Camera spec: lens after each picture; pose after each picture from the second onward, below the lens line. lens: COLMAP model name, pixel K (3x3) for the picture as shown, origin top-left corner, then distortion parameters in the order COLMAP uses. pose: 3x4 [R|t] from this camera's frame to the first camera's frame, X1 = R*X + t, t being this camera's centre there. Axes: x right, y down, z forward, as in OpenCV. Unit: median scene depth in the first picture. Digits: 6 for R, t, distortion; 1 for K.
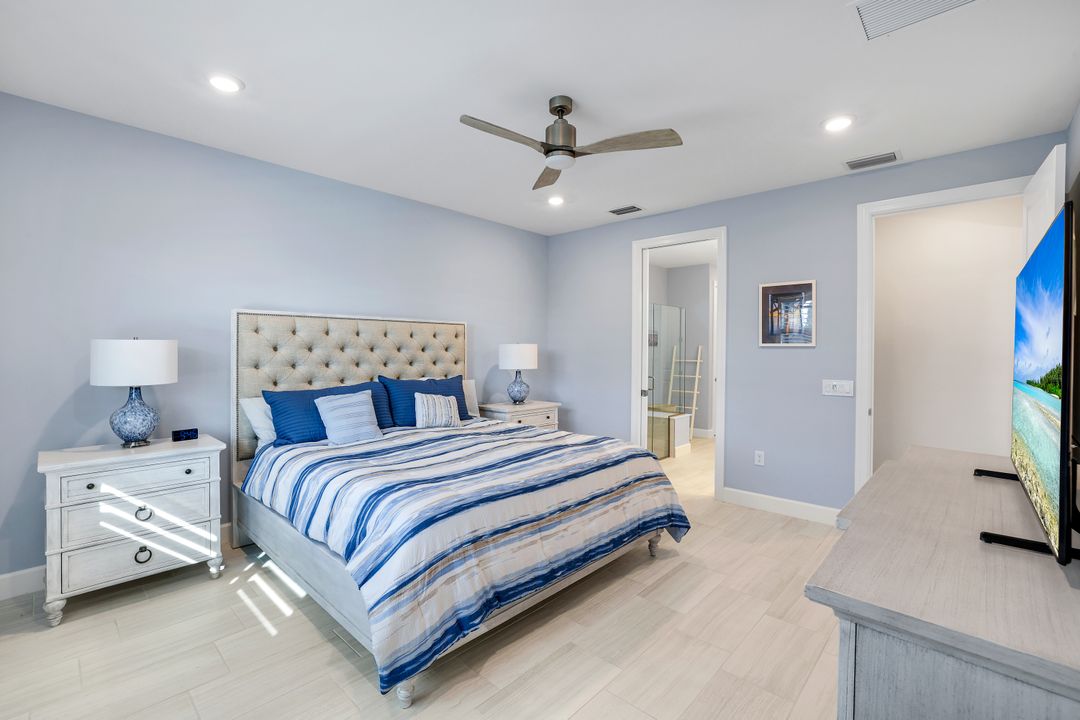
lens RADIAL K [[473.3, 0, 534.2], [0, 473.3, 372.3], [0, 0, 1]] dist [-0.028399, 0.000184]
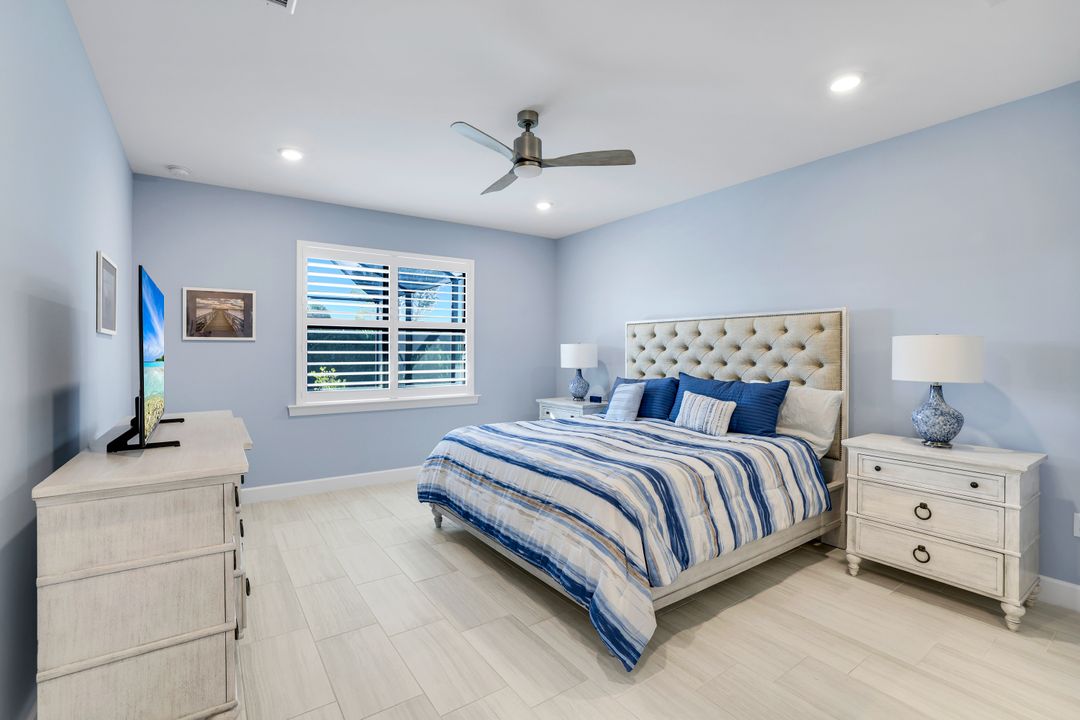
lens RADIAL K [[476.9, 0, 518.0], [0, 476.9, 352.9], [0, 0, 1]] dist [-0.025402, 0.000169]
pose [[-0.225490, 0.000377, -0.974245, 1.058327], [-0.040690, 0.999124, 0.009804, -0.042235], [0.973395, 0.041853, -0.225278, 1.138651]]
